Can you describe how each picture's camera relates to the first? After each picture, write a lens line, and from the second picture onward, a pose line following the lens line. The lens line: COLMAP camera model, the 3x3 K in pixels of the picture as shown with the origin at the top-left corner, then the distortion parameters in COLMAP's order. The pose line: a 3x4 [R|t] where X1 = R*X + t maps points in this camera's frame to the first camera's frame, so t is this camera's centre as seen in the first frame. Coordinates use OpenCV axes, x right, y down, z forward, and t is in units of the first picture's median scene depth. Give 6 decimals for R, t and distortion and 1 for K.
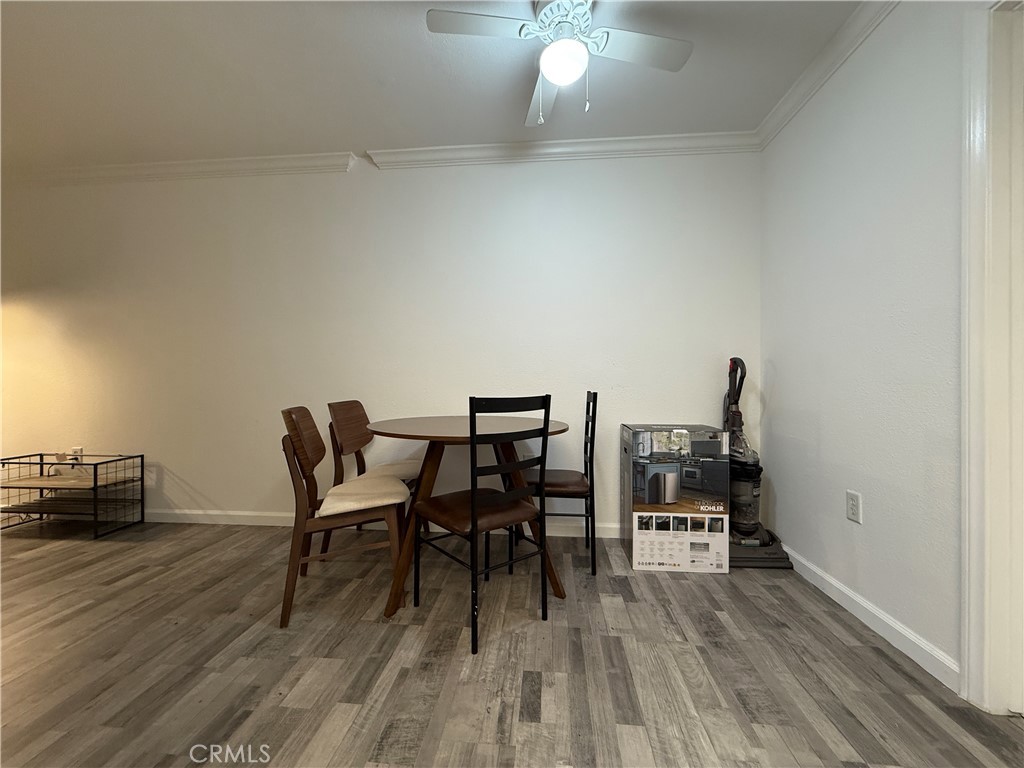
lens RADIAL K [[407.2, 0, 508.6], [0, 407.2, 386.7], [0, 0, 1]] dist [-0.002008, 0.000366]
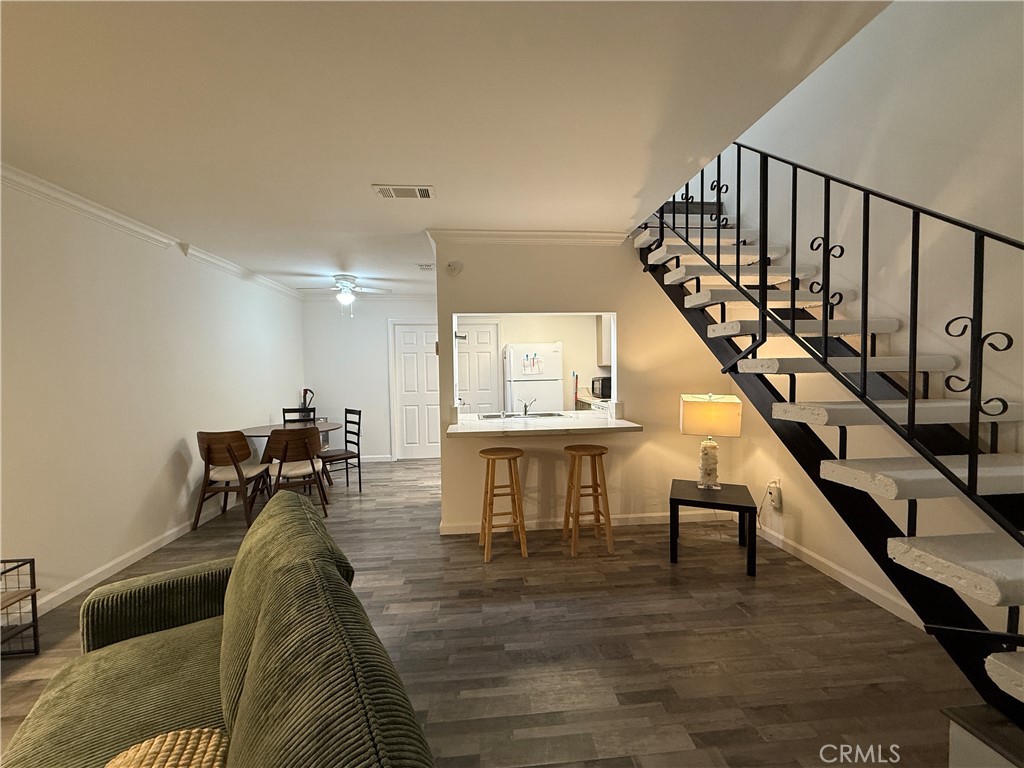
lens RADIAL K [[407.2, 0, 510.7], [0, 407.2, 384.8], [0, 0, 1]] dist [-0.002008, 0.000366]
pose [[-0.180240, -0.032655, 0.983080, -1.986156], [0.032545, 0.998704, 0.039141, -0.146588], [-0.983084, 0.039049, -0.178944, 0.229076]]
